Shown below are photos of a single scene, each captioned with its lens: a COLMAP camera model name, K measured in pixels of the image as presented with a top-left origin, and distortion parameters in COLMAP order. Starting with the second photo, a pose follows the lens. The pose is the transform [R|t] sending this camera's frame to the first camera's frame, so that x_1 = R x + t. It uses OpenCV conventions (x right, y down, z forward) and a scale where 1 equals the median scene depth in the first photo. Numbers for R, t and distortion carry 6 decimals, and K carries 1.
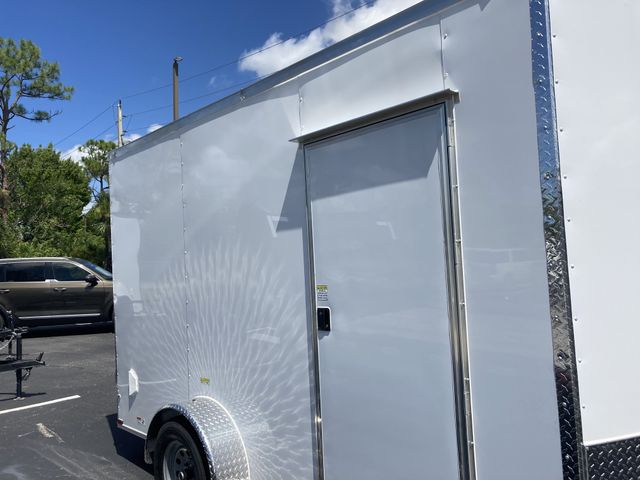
lens RADIAL K [[521.7, 0, 304.2], [0, 521.7, 228.3], [0, 0, 1]] dist [0.016680, -0.009573]
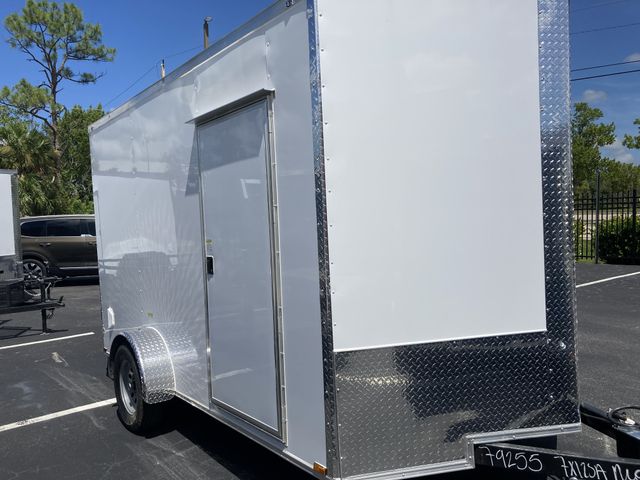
lens RADIAL K [[527.9, 0, 320.0], [0, 527.9, 240.0], [0, 0, 1]] dist [0.028878, -0.036426]
pose [[0.995922, 0.007798, -0.089877, 0.177854], [0.001505, 0.994682, 0.102979, -0.009104], [0.090203, -0.102694, 0.990615, -0.108861]]
